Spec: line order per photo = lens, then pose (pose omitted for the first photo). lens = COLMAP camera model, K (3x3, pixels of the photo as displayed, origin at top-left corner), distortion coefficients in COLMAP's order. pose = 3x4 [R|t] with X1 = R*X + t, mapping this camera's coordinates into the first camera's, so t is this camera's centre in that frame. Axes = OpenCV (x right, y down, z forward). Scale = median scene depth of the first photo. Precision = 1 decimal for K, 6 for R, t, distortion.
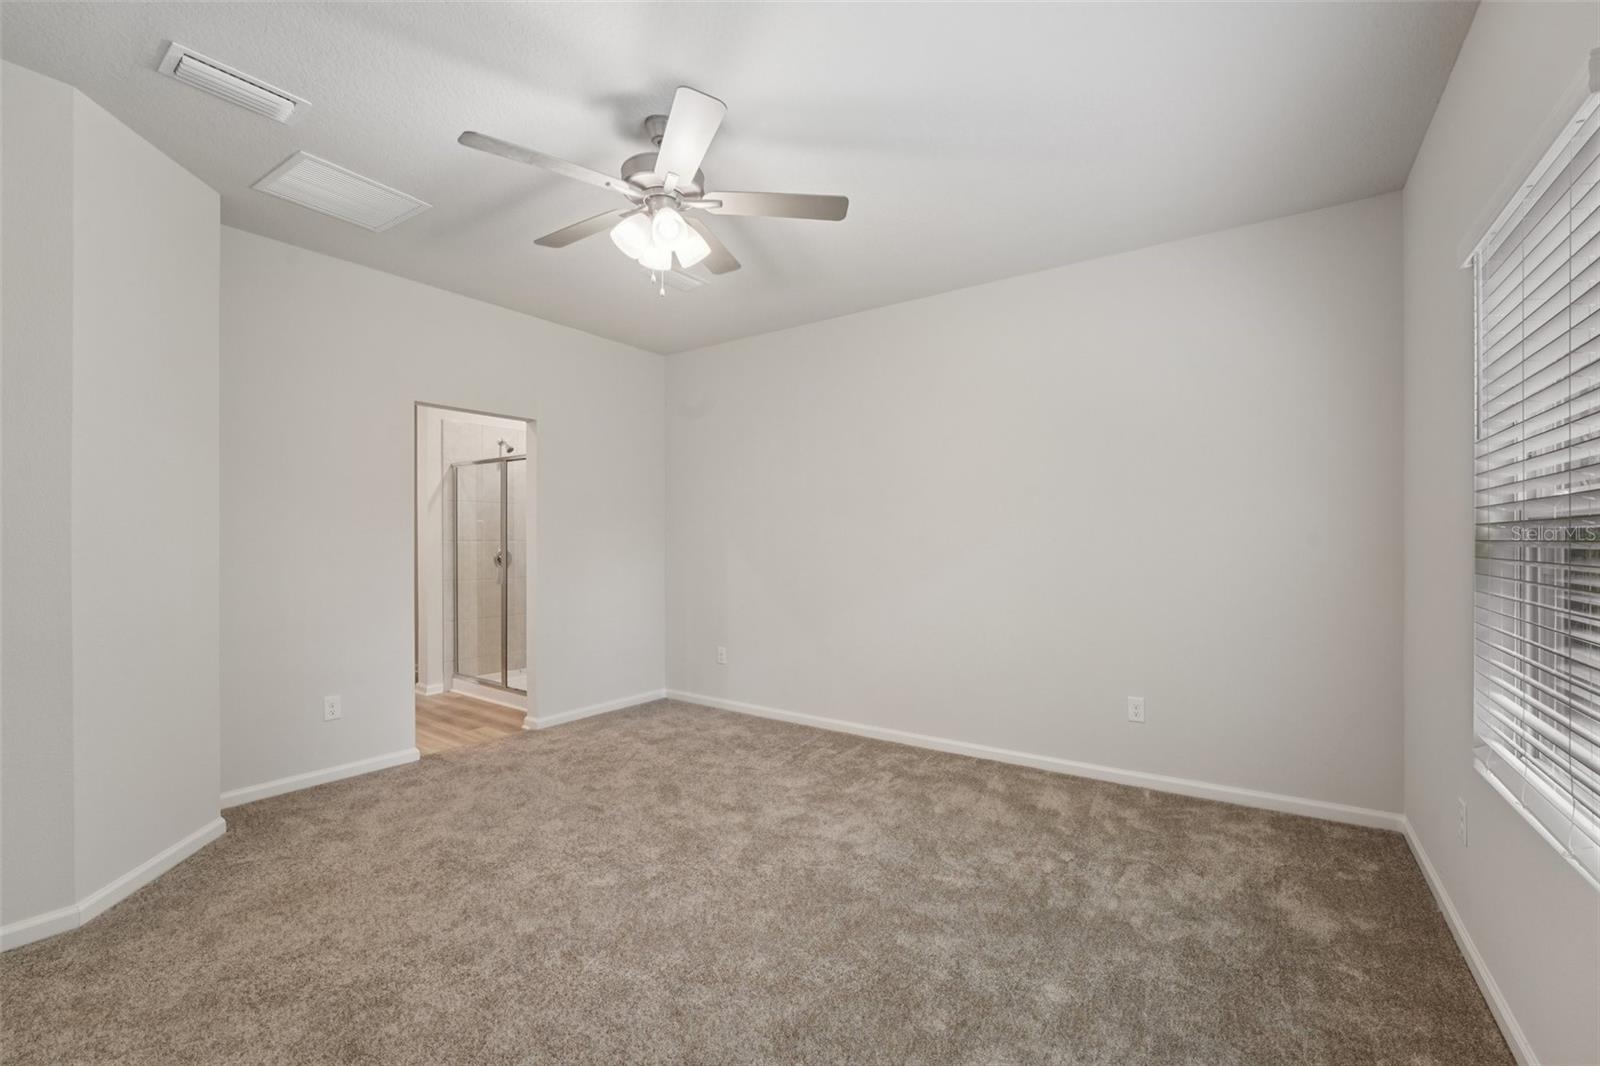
lens RADIAL K [[651.6, 0, 810.0], [0, 651.6, 529.3], [0, 0, 1]] dist [-0.017327, 0.000190]
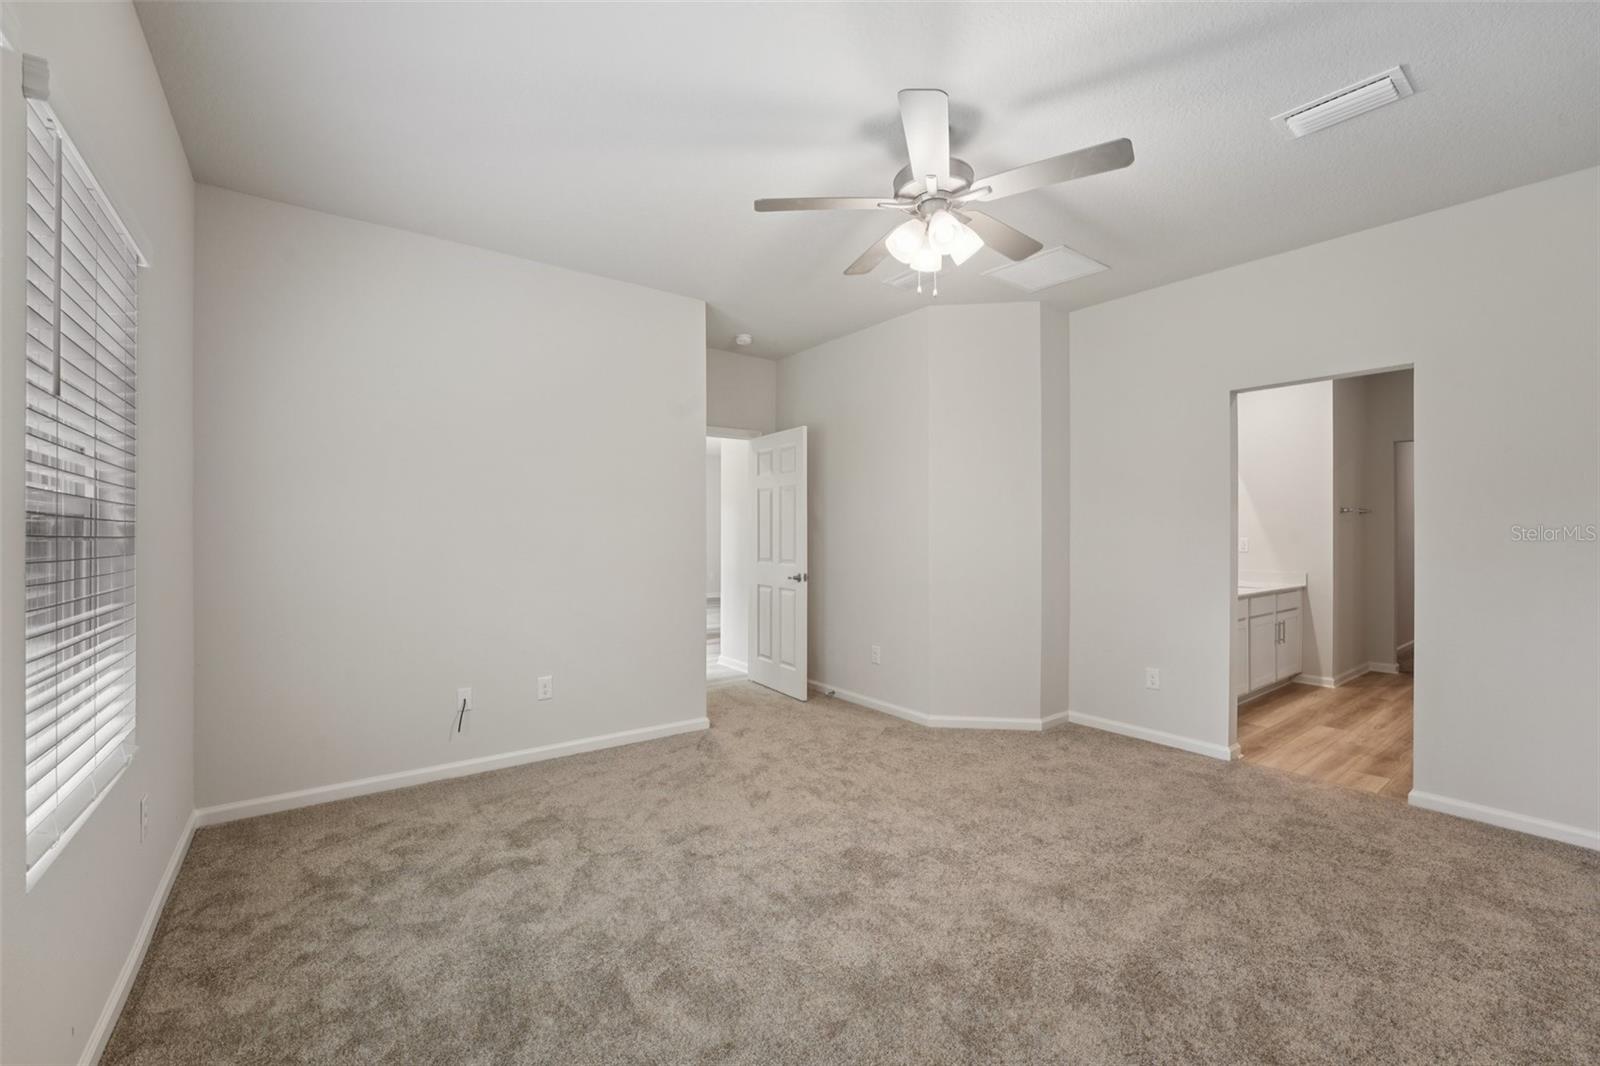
lens RADIAL K [[651.6, 0, 810.0], [0, 651.6, 529.3], [0, 0, 1]] dist [-0.017327, 0.000190]
pose [[-0.300696, -0.018781, -0.953535, 0.605914], [0.010250, 0.999685, -0.022922, 0.035656], [0.953665, -0.016666, -0.300409, 0.850971]]
